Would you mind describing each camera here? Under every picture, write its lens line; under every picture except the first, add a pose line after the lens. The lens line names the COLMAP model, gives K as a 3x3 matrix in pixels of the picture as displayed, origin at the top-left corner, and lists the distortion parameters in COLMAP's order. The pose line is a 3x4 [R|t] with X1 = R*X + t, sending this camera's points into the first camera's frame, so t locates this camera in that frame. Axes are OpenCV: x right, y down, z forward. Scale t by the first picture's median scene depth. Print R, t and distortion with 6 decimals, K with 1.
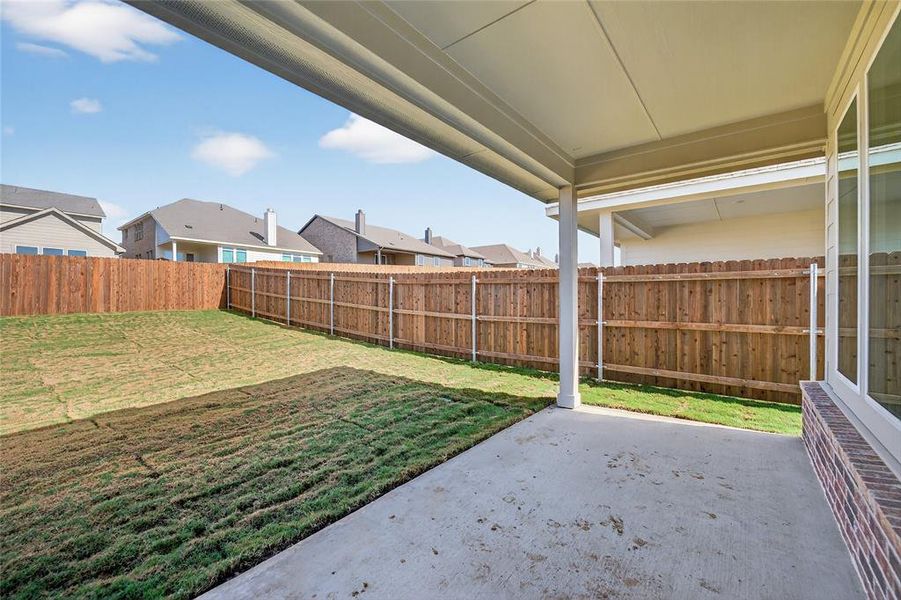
lens RADIAL K [[371.7, 0, 447.7], [0, 371.7, 300.2], [0, 0, 1]] dist [-0.000046, 0.000574]
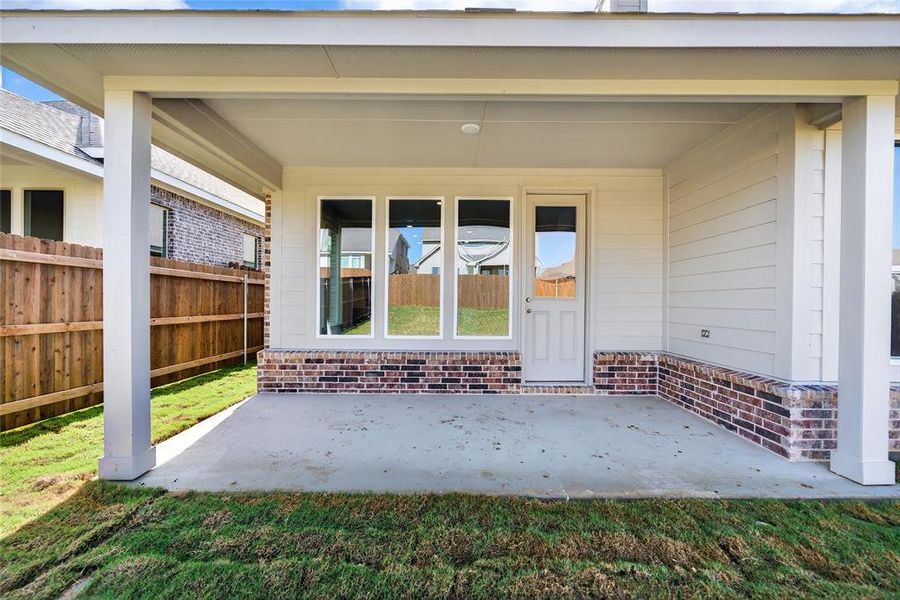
lens RADIAL K [[371.2, 0, 455.6], [0, 371.2, 301.9], [0, 0, 1]] dist [-0.000046, 0.000574]
pose [[-0.625901, -0.004112, 0.779892, -0.381142], [-0.005396, 0.999985, 0.000941, 0.014459], [-0.779884, -0.003619, -0.625913, 0.841457]]
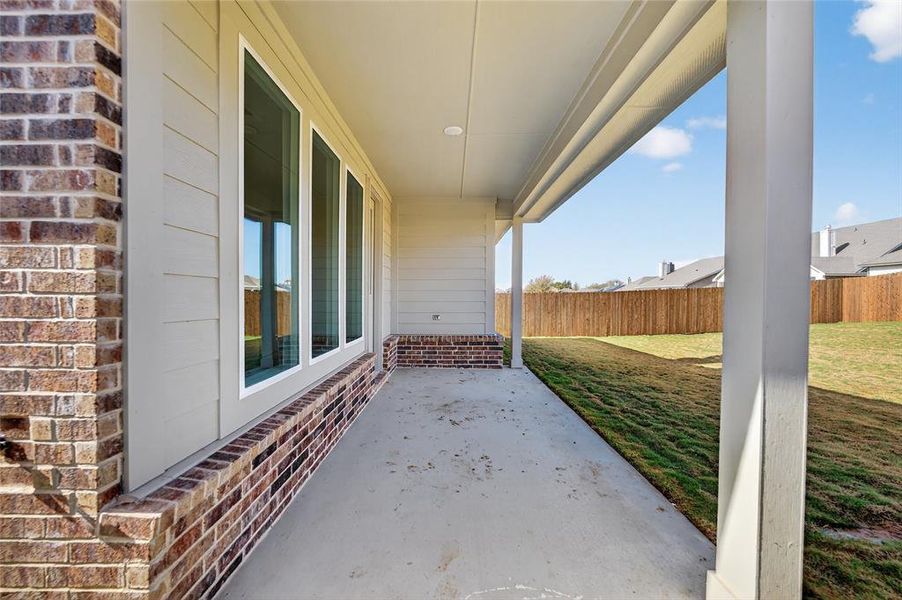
lens RADIAL K [[372.1, 0, 451.5], [0, 372.1, 301.0], [0, 0, 1]] dist [-0.000046, 0.000574]
pose [[-0.783101, 0.010304, -0.621809, 0.621479], [0.000888, 0.999880, 0.015450, 0.005804], [0.621893, 0.011546, -0.783017, 0.948193]]
